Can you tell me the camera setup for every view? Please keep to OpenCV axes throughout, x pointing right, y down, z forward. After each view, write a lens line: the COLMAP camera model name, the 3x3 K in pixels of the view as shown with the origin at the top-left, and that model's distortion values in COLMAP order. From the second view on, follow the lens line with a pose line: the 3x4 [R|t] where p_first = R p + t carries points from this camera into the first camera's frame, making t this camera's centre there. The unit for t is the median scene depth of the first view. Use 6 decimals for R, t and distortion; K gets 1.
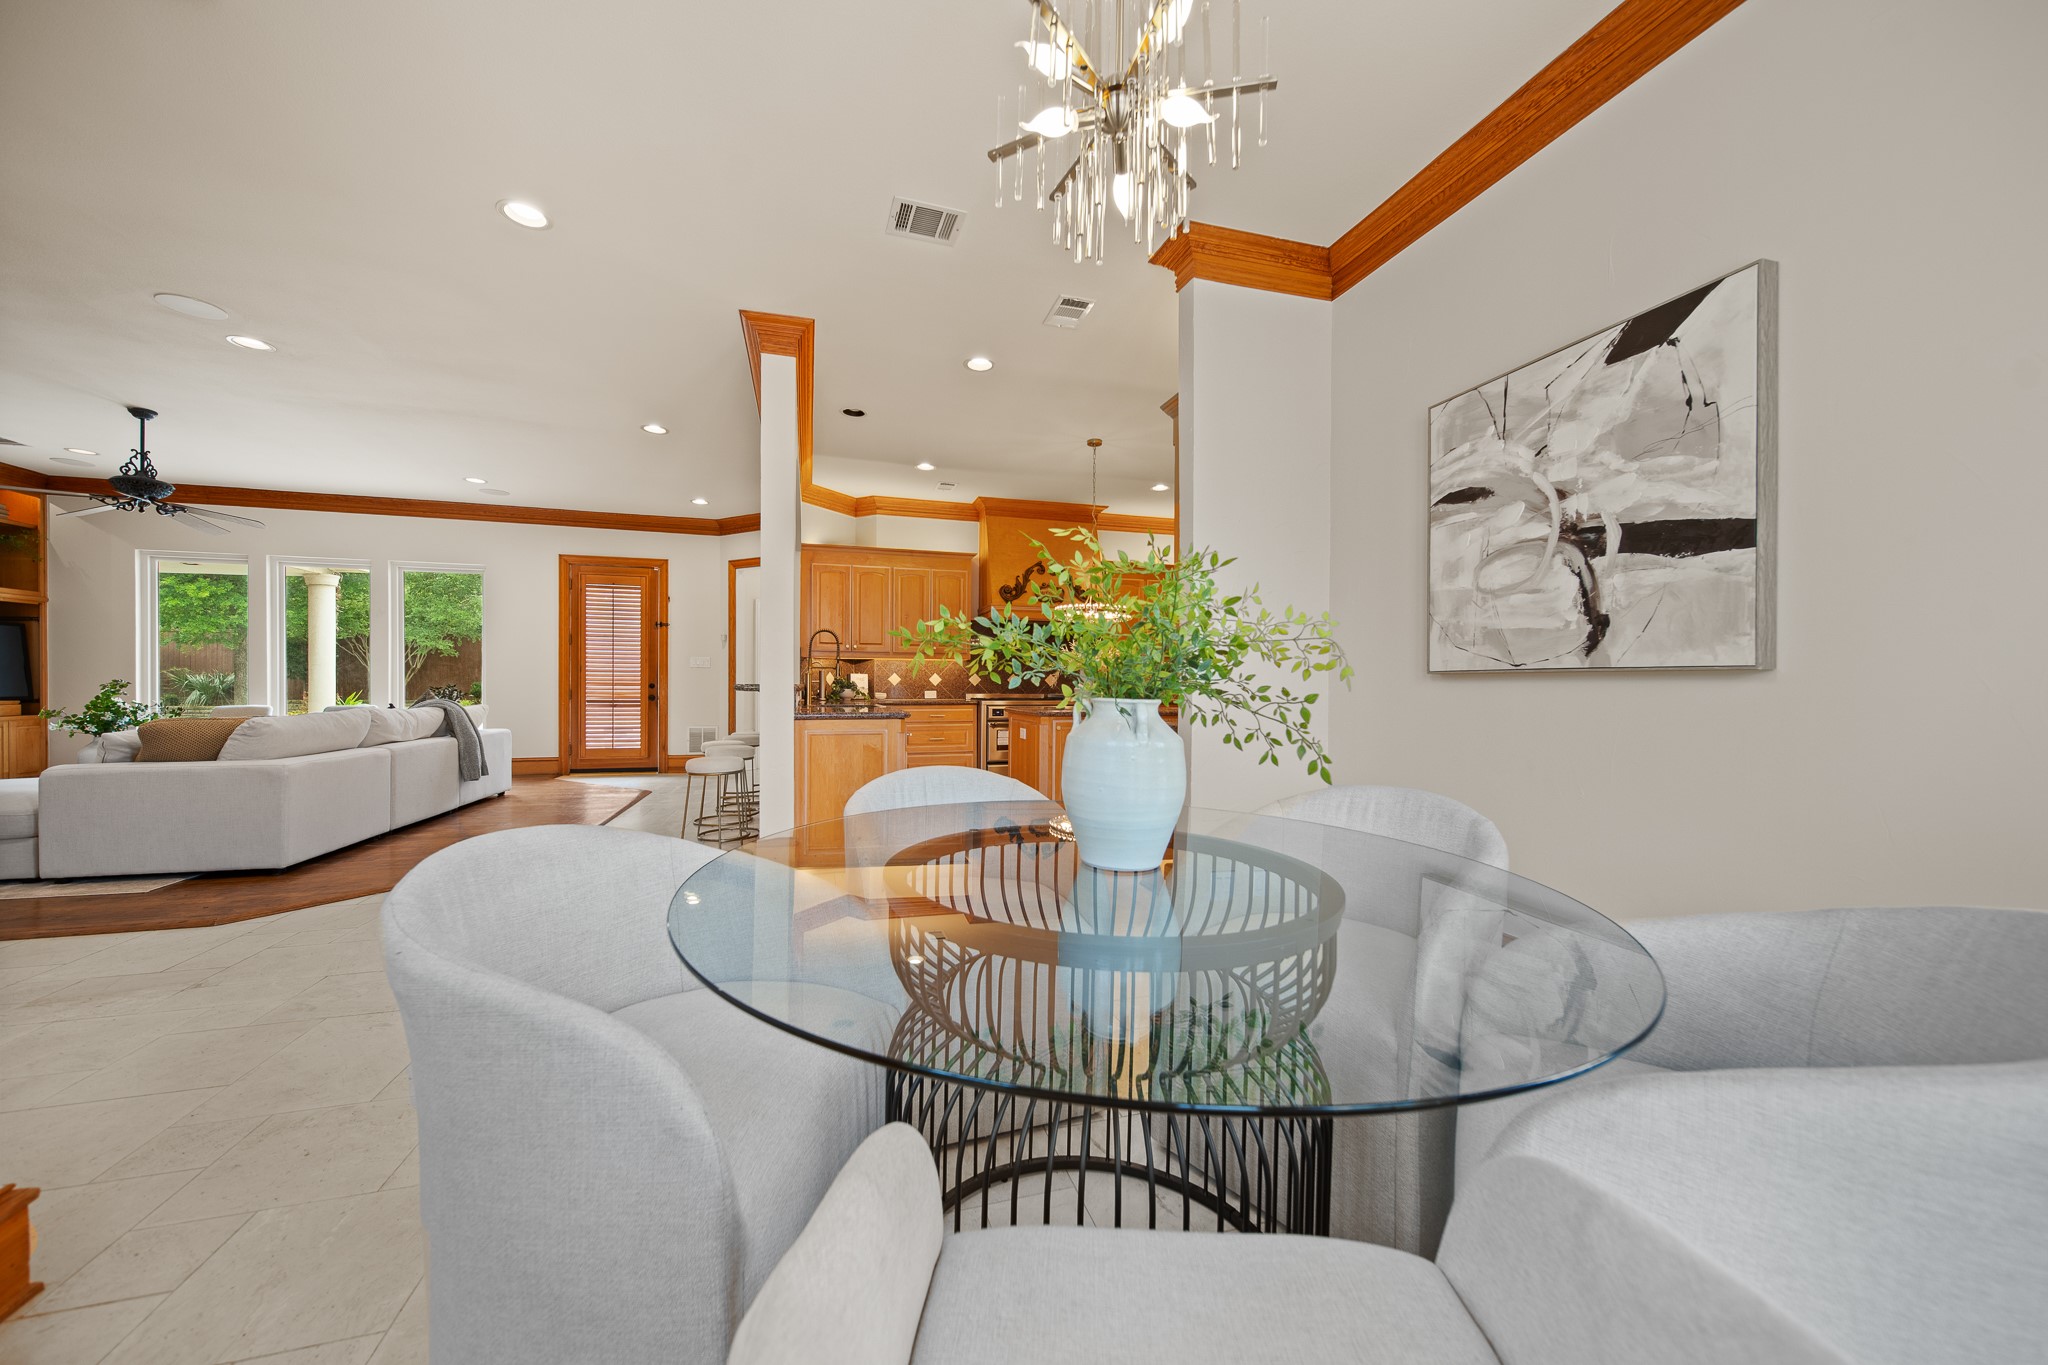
lens RADIAL K [[724.7, 0, 1018.4], [0, 724.7, 681.4], [0, 0, 1]] dist [-0.003279, -0.000201]
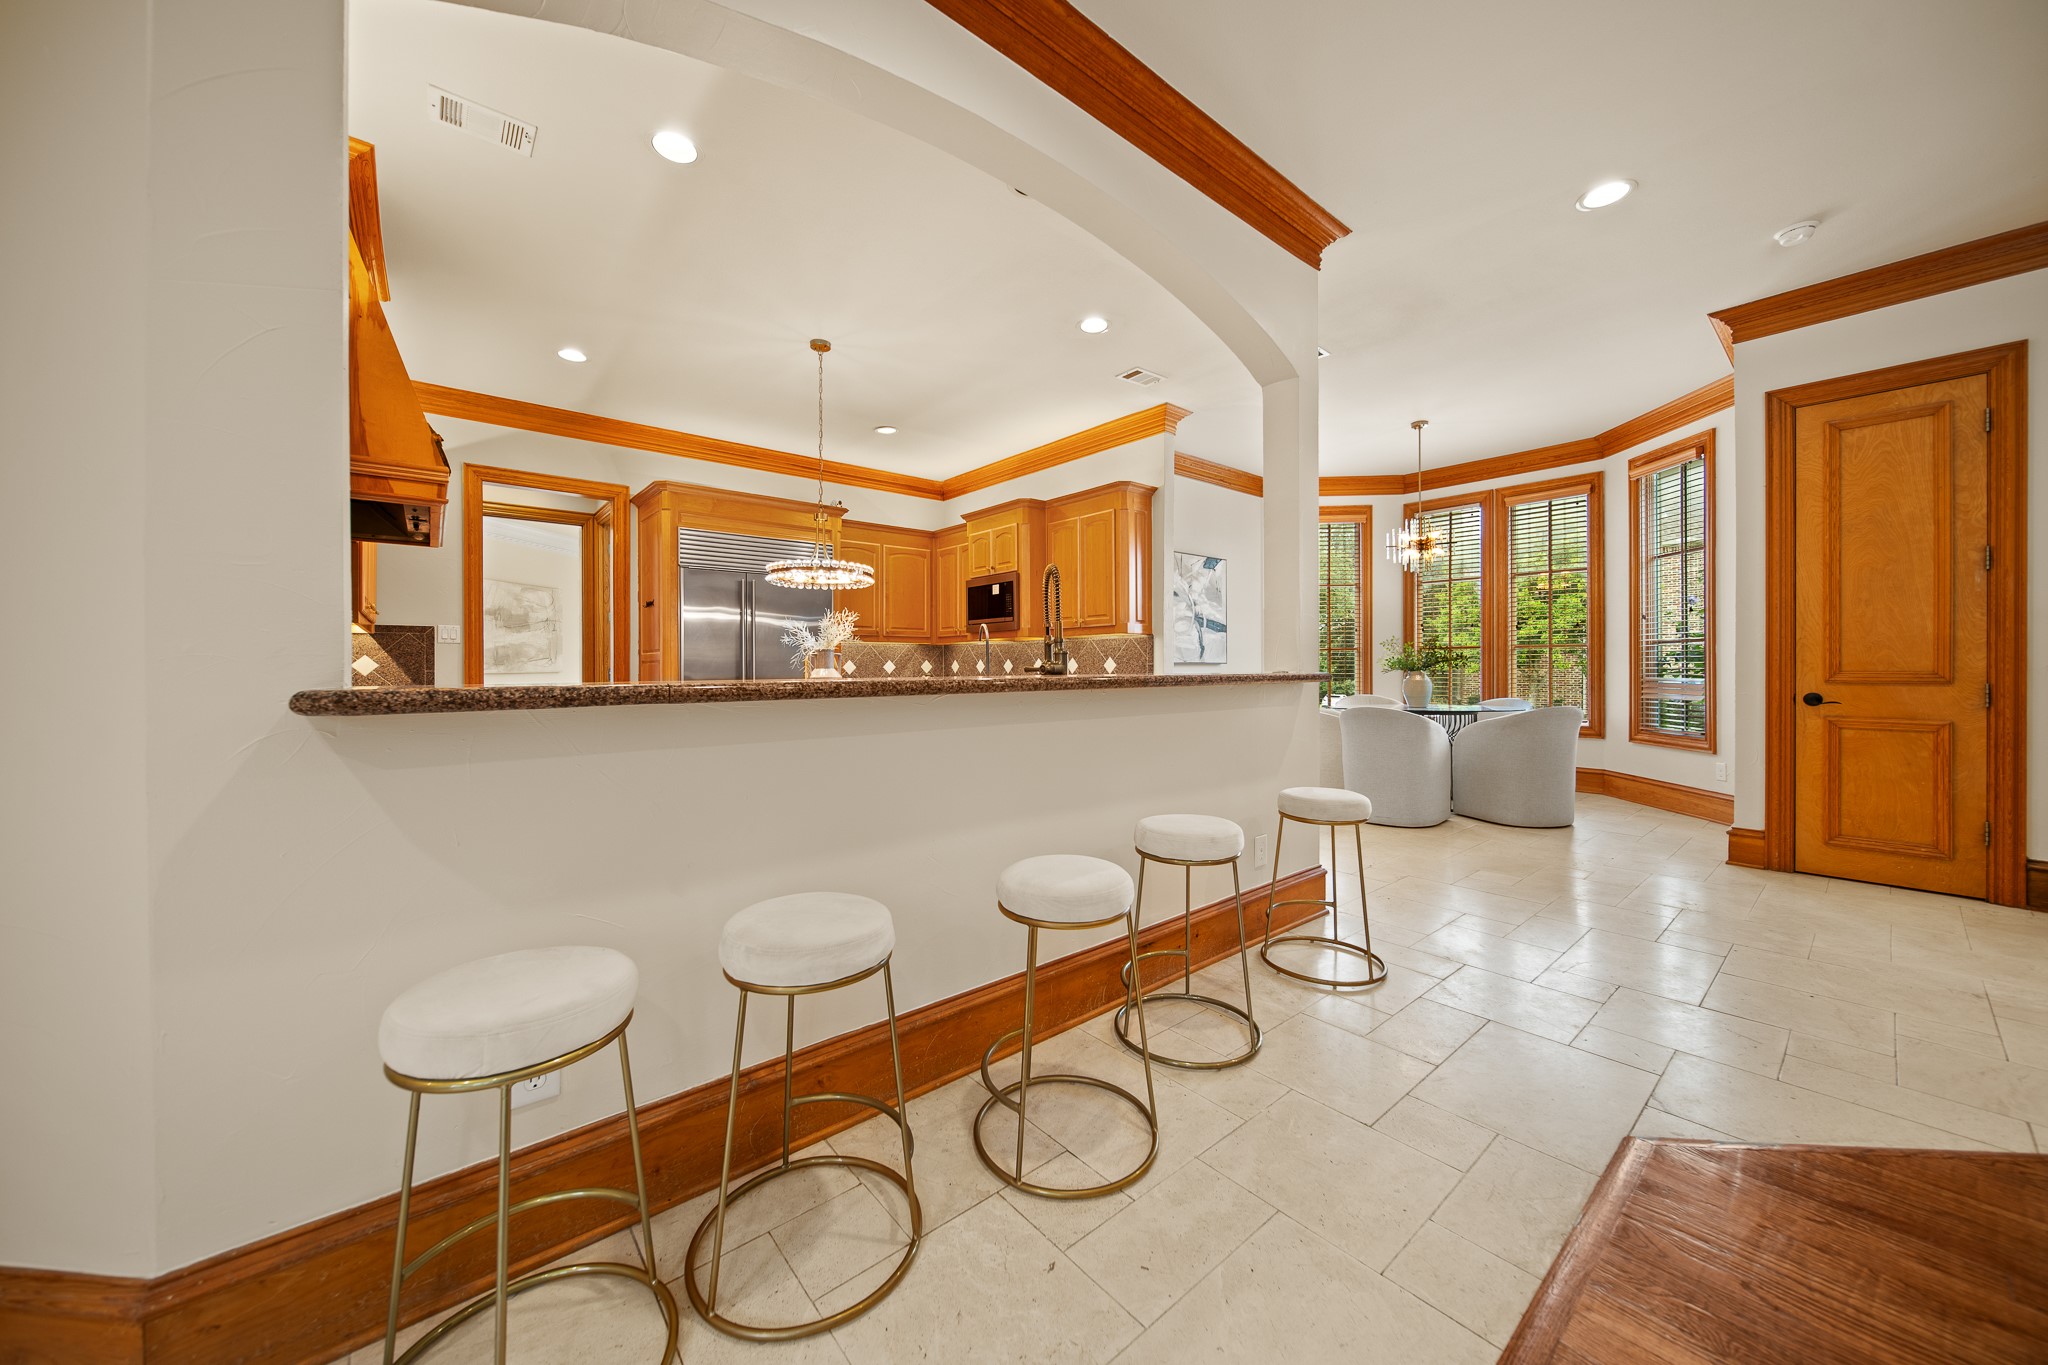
lens RADIAL K [[724.7, 0, 1024.9], [0, 724.7, 667.1], [0, 0, 1]] dist [-0.003279, -0.000201]
pose [[-0.411947, -0.007711, 0.911175, -1.713820], [0.001473, 0.999957, 0.009128, -0.027301], [-0.911207, 0.005102, -0.411918, 2.928299]]
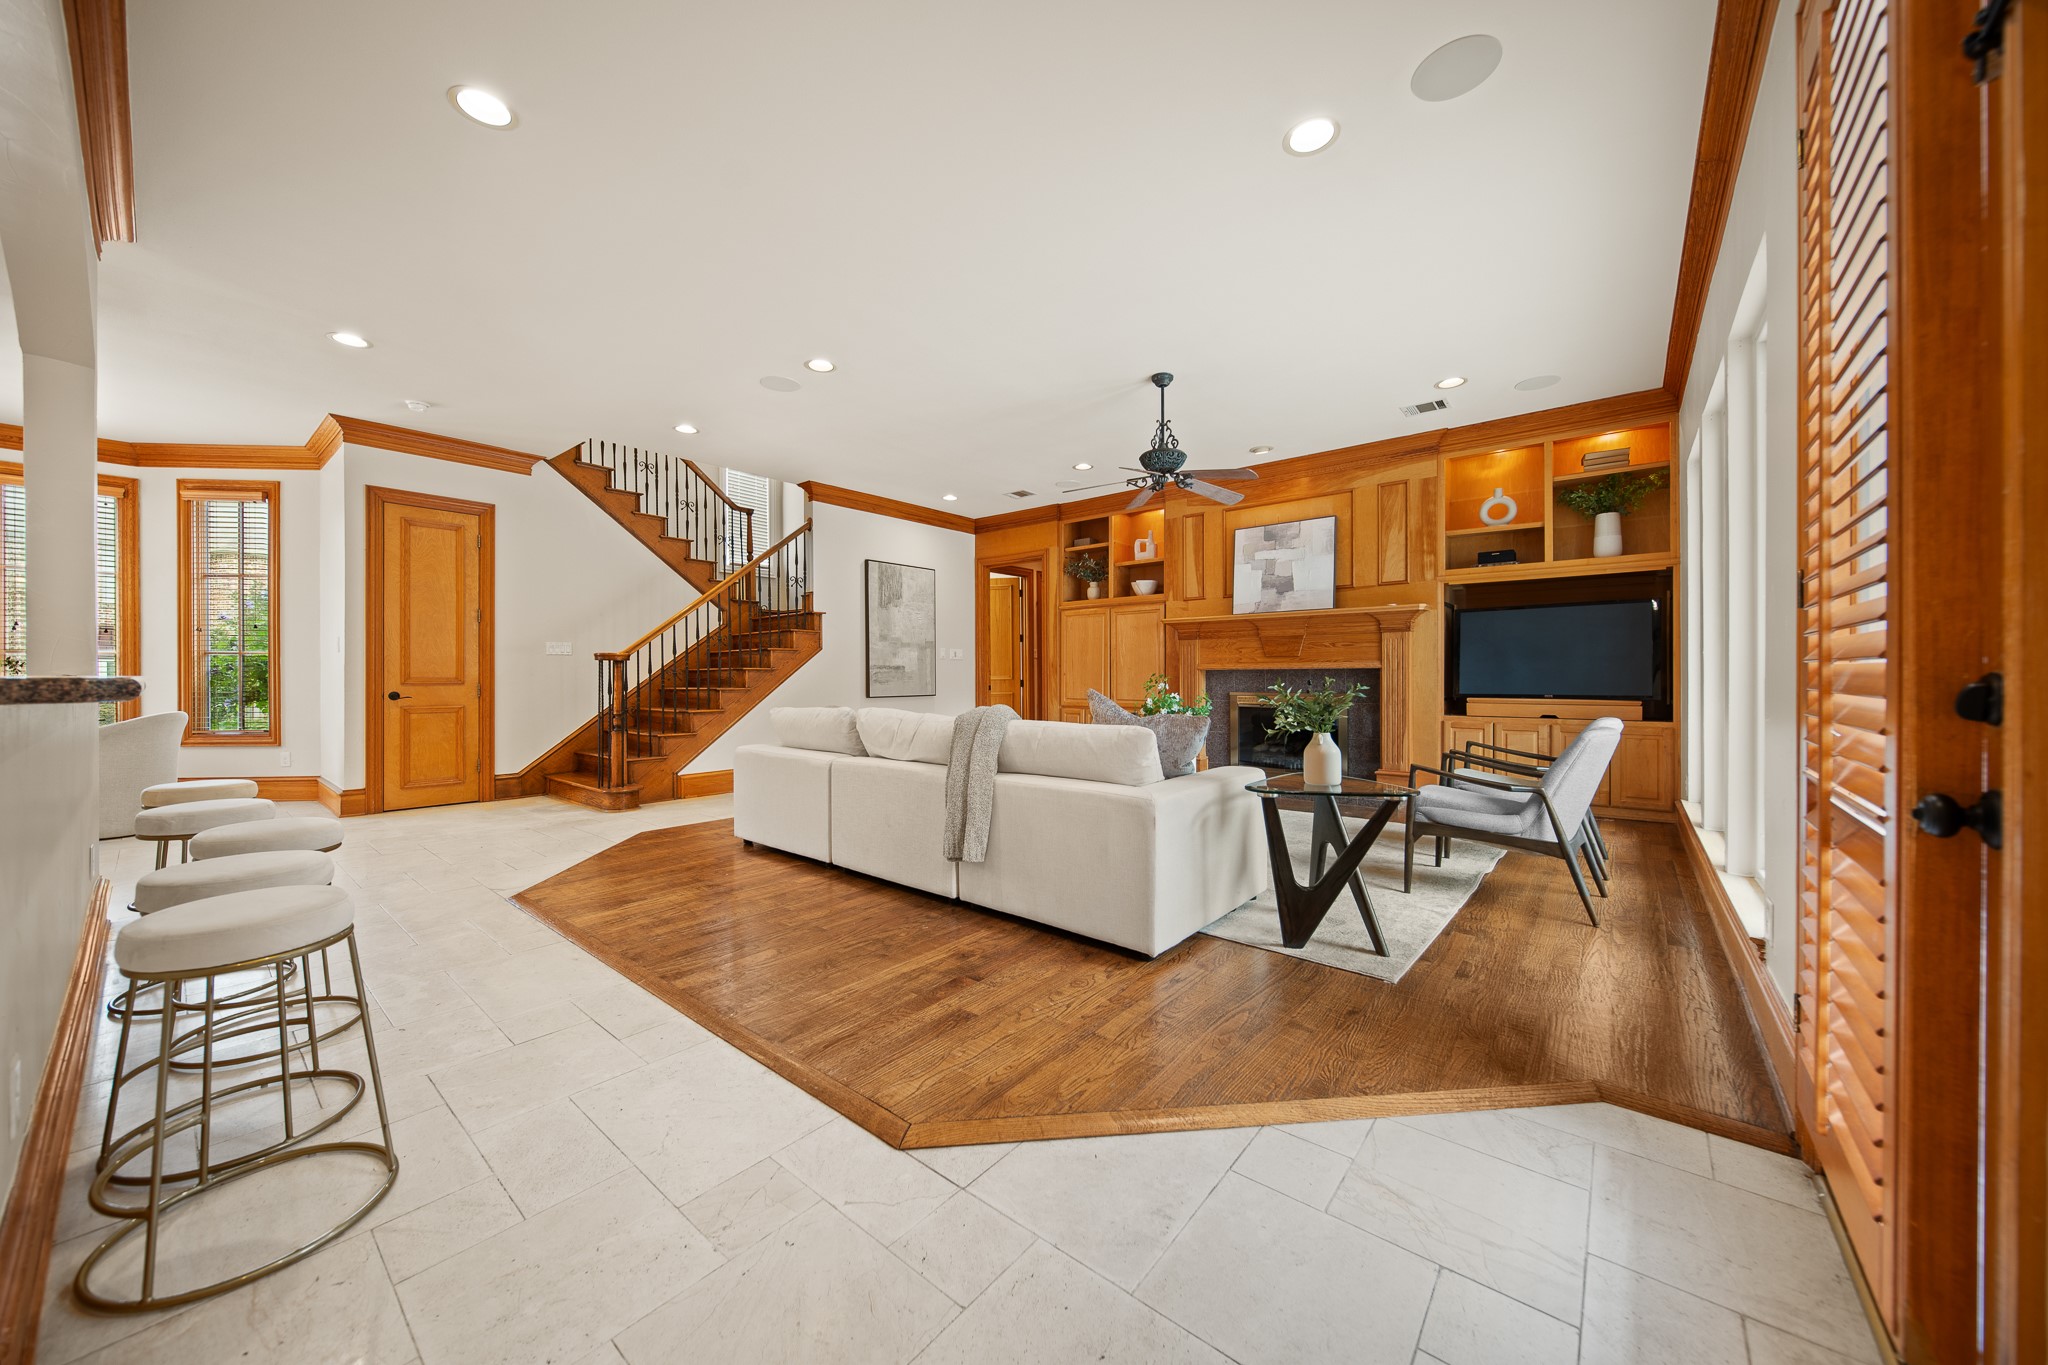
lens RADIAL K [[724.7, 0, 1020.3], [0, 724.7, 682.9], [0, 0, 1]] dist [-0.003279, -0.000201]
pose [[-0.824759, -0.002079, -0.565480, -1.419520], [-0.006786, 0.999958, 0.006220, -0.015923], [0.565443, 0.008968, -0.824738, 3.693671]]
